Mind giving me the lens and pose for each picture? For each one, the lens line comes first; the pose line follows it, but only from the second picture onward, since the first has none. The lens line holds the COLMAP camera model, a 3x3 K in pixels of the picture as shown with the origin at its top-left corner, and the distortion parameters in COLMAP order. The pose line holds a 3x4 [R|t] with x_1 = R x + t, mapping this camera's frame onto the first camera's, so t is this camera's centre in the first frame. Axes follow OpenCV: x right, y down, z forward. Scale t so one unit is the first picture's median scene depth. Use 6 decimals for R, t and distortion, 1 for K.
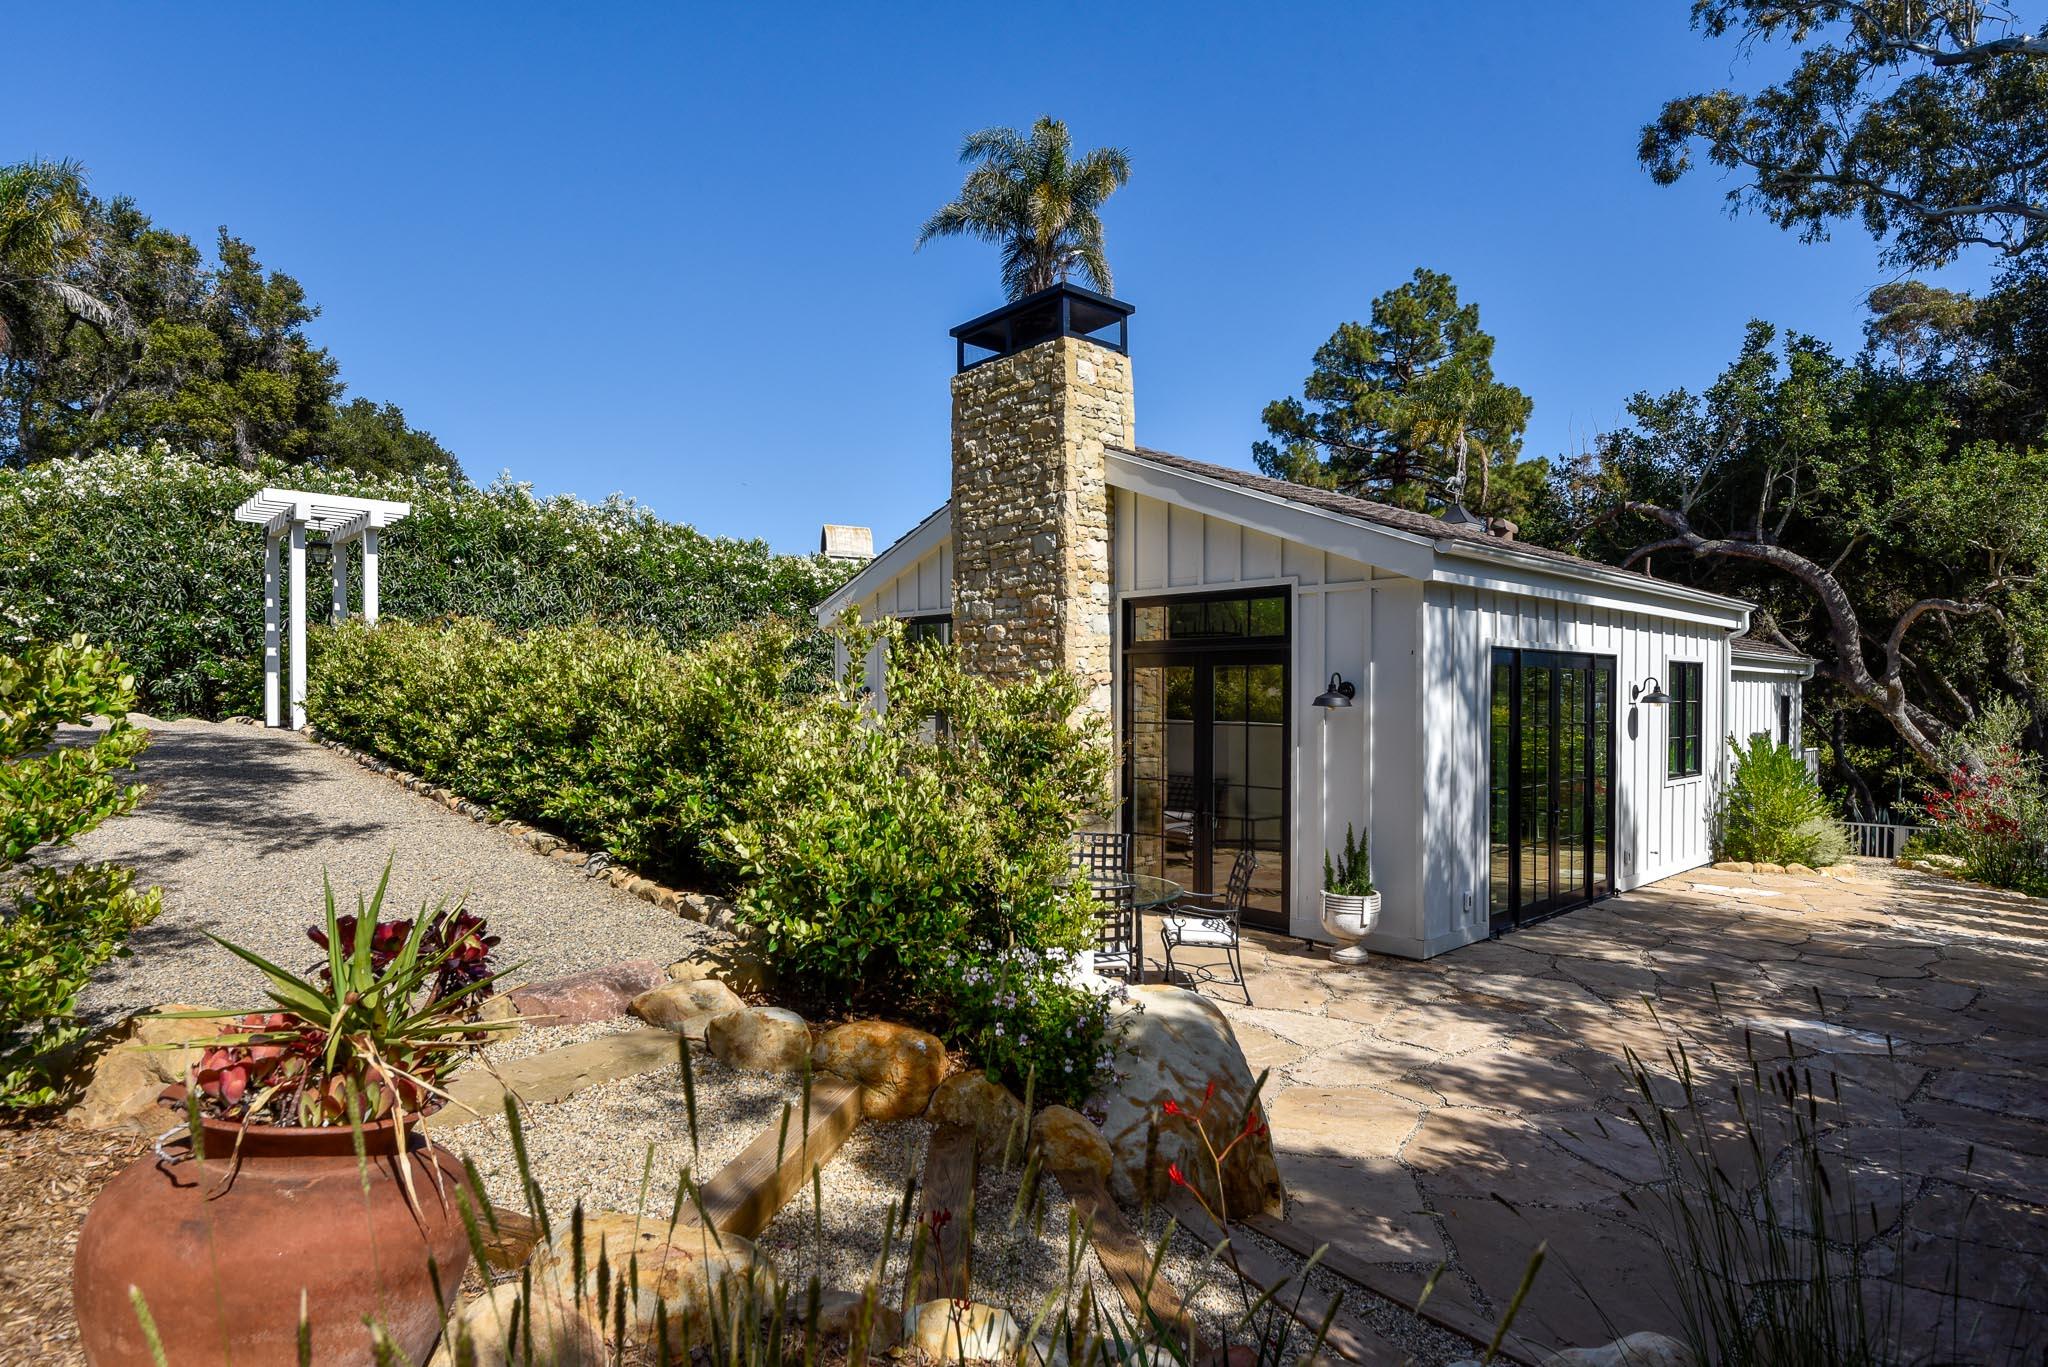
lens RADIAL K [[1177.3, 0, 1066.3], [0, 1177.3, 731.9], [0, 0, 1]] dist [-0.015184, -0.018300]
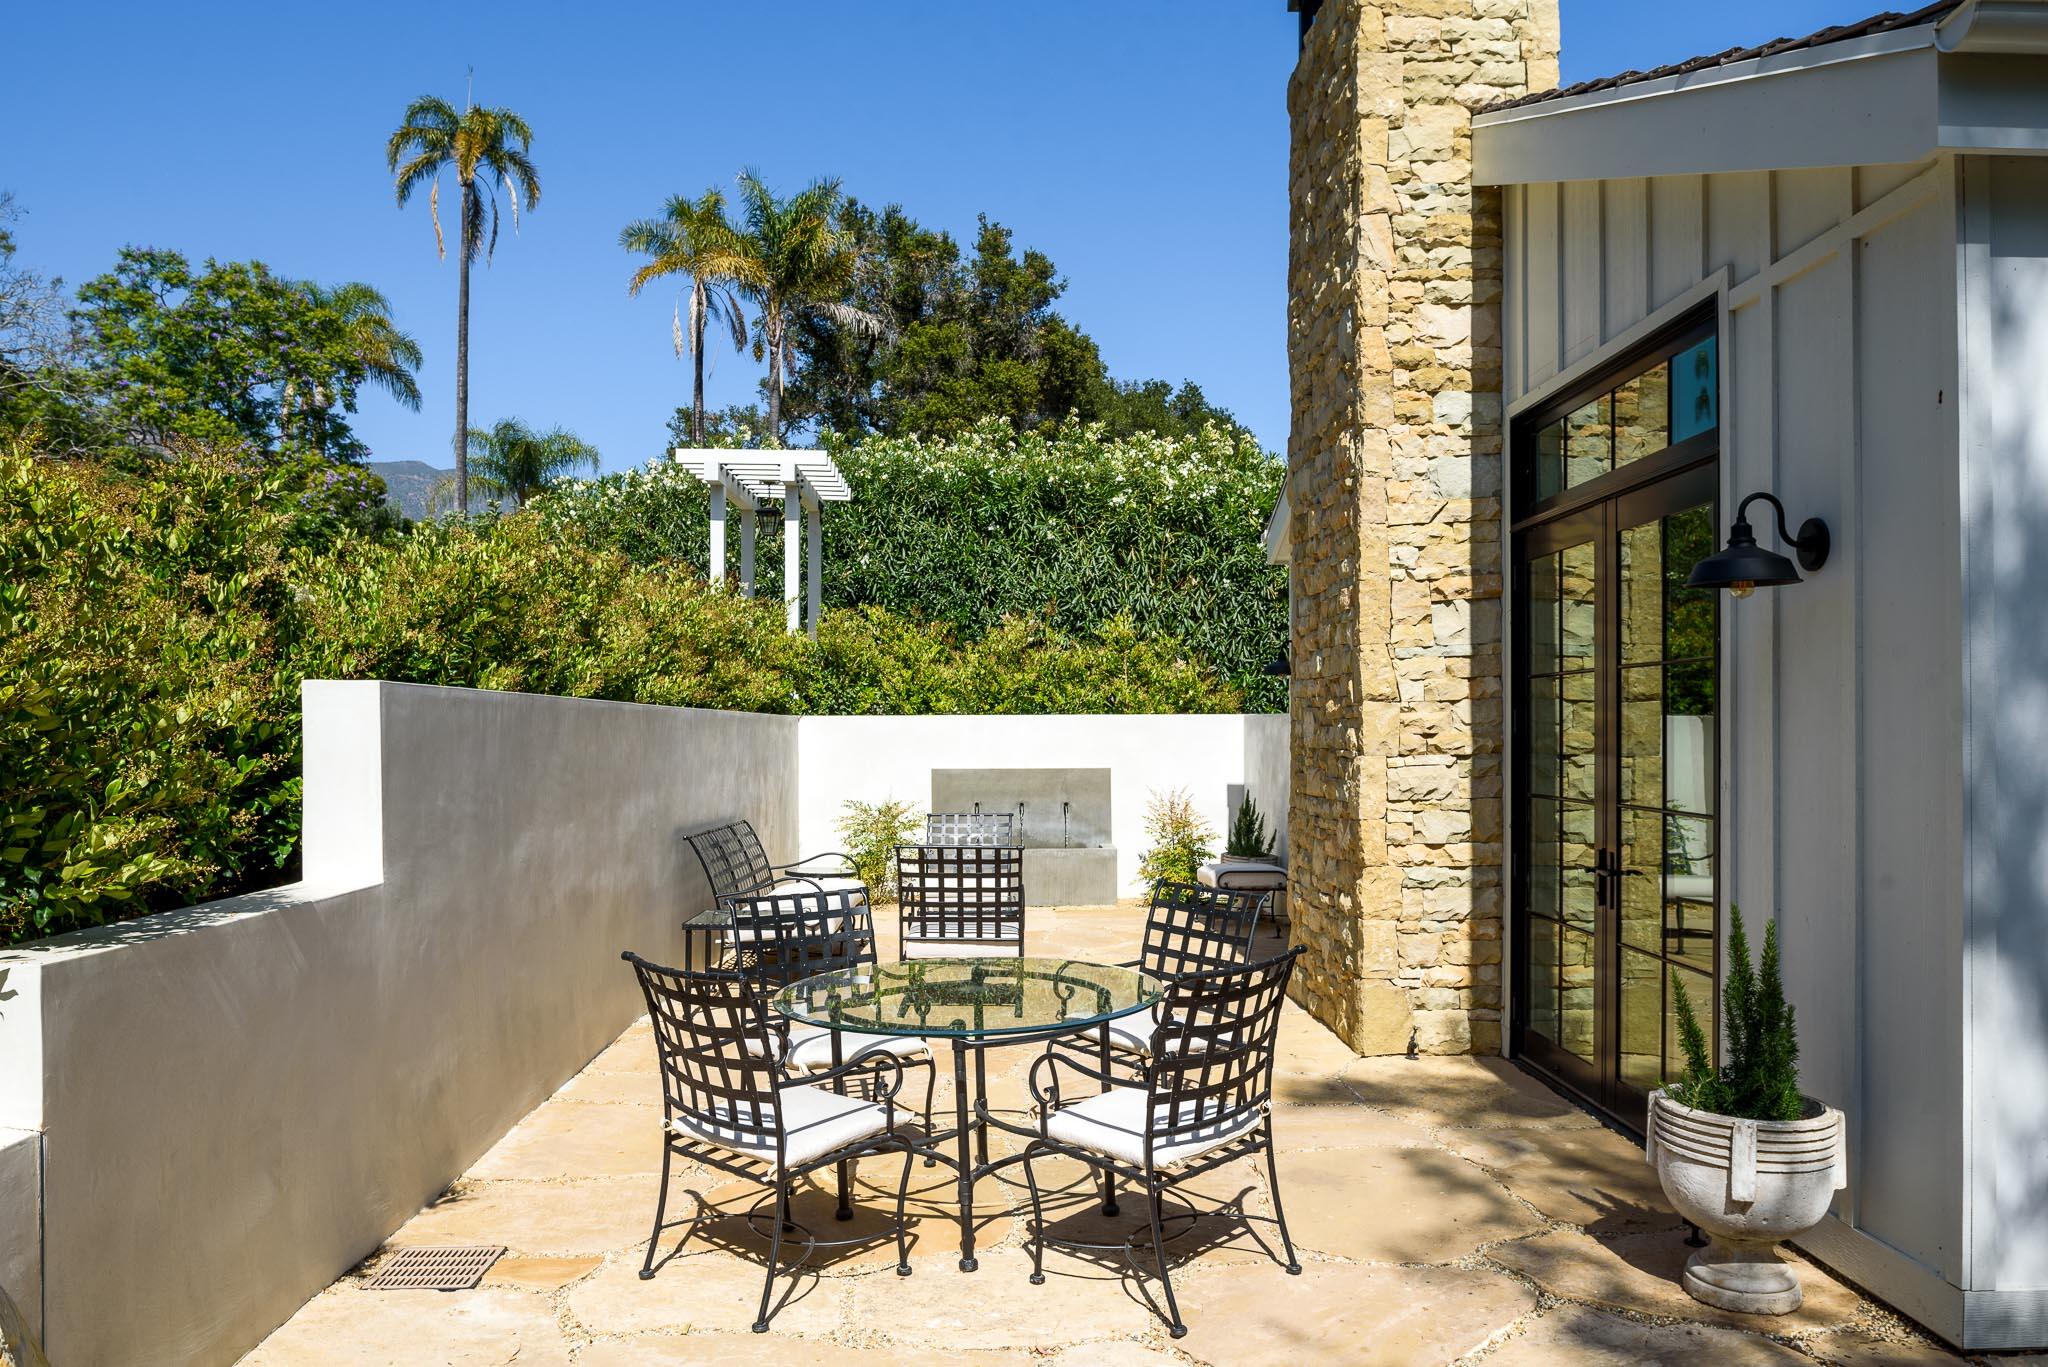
lens RADIAL K [[1459.6, 0, 1019.9], [0, 1459.6, 774.8], [0, 0, 1]] dist [-0.007846, -0.009821]
pose [[0.721262, 0.016687, -0.692461, 0.263038], [-0.018251, 0.999821, 0.005083, 0.027953], [0.692422, 0.008972, 0.721437, 0.353042]]
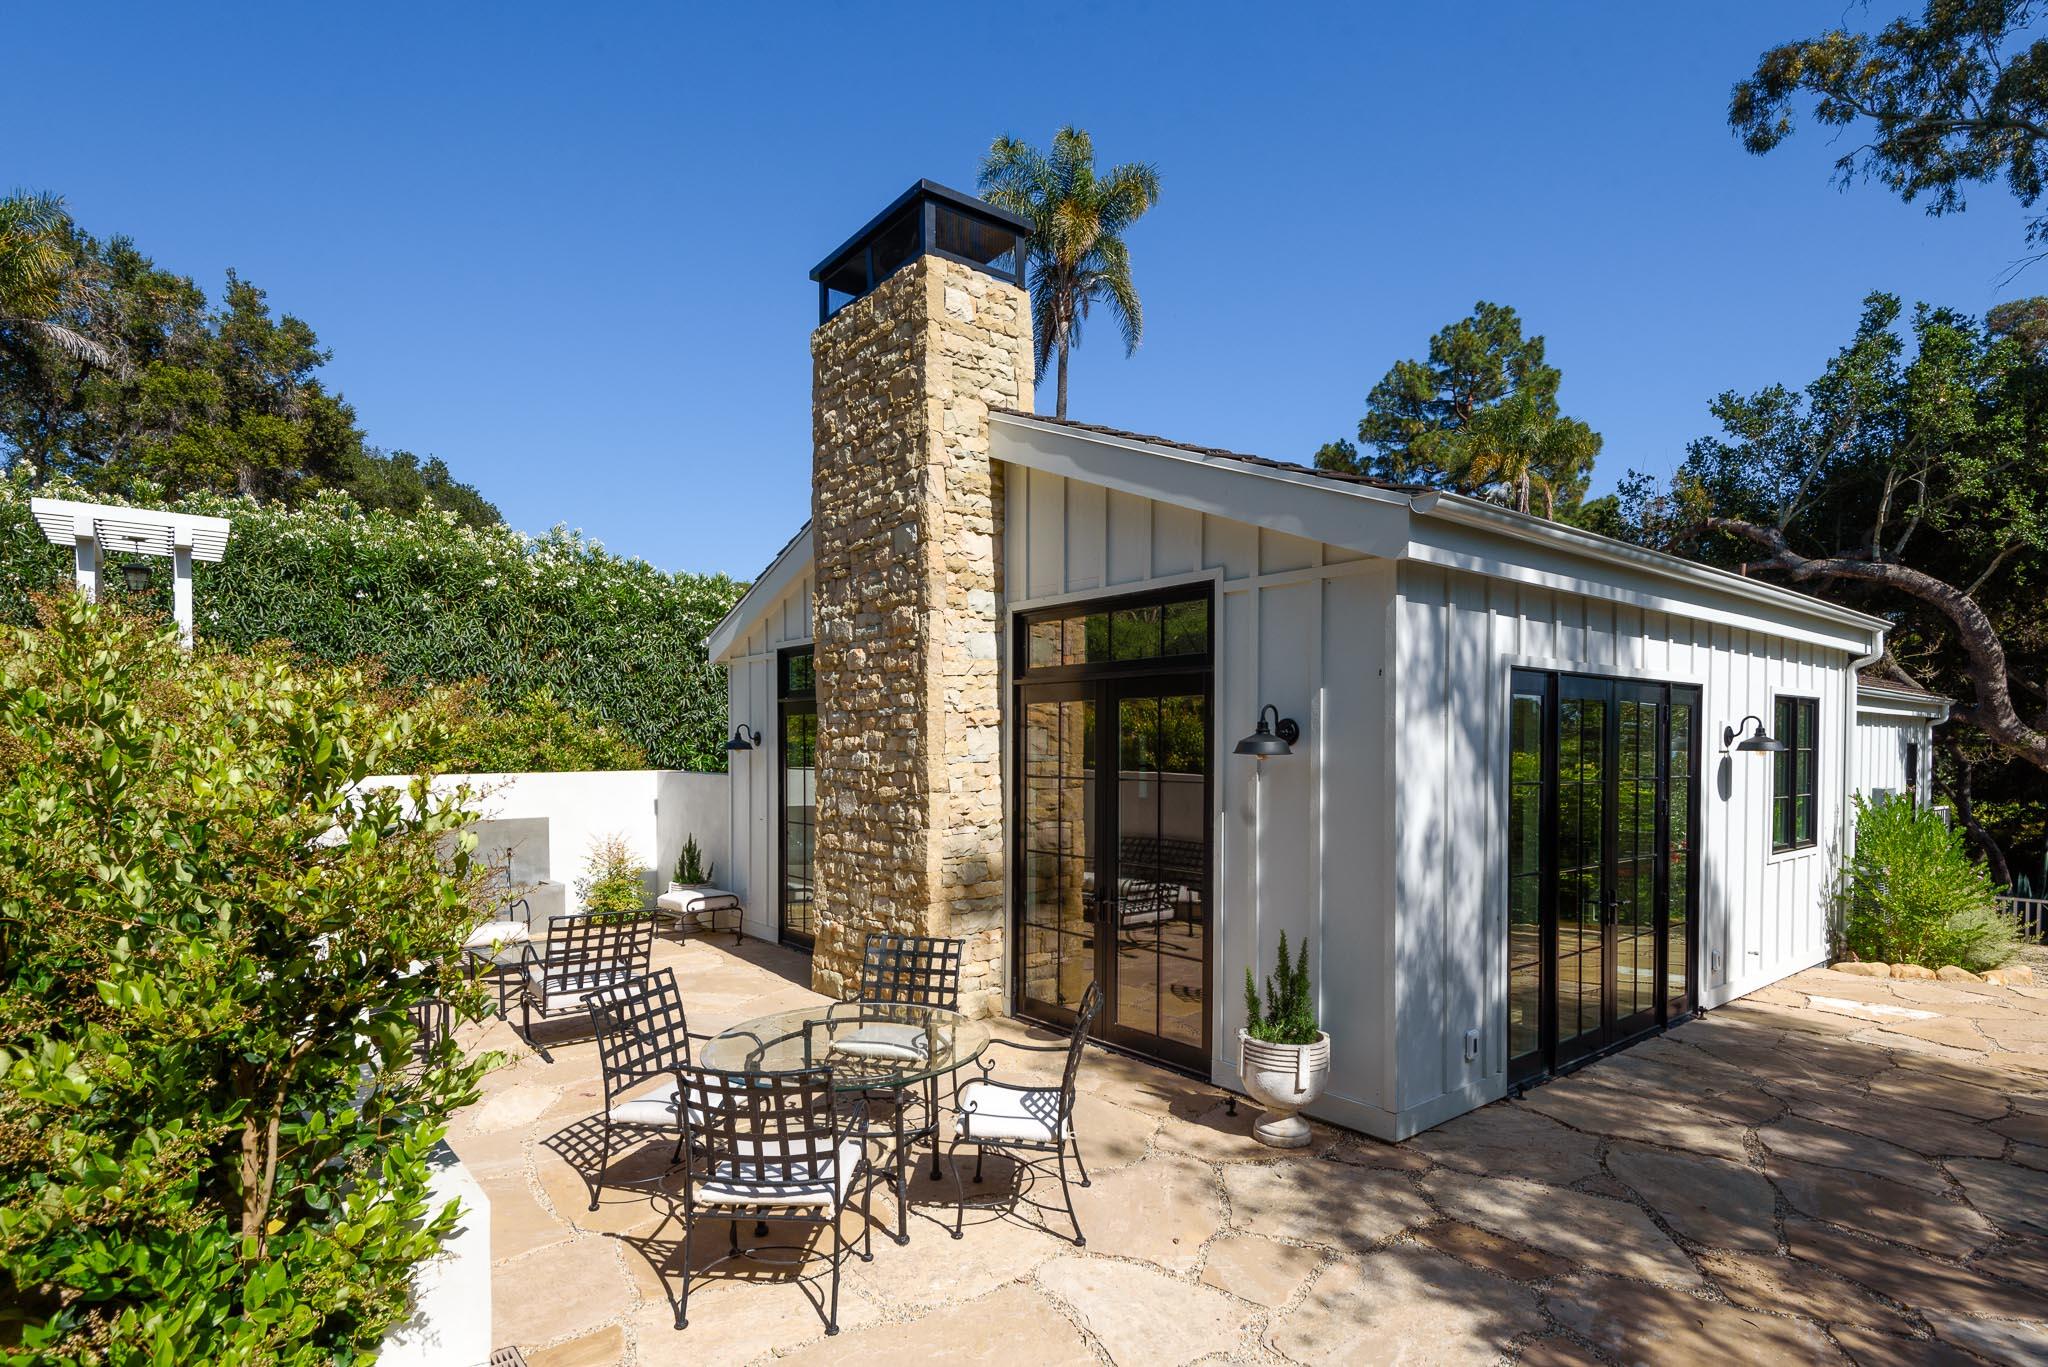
lens RADIAL K [[1102.2, 0, 1053.4], [0, 1102.2, 793.8], [0, 0, 1]] dist [0.003291, -0.008052]
pose [[0.996494, 0.003553, -0.083584, 0.108884], [-0.002578, 0.999927, 0.011766, -0.004180], [0.083619, -0.011509, 0.996431, 0.244792]]
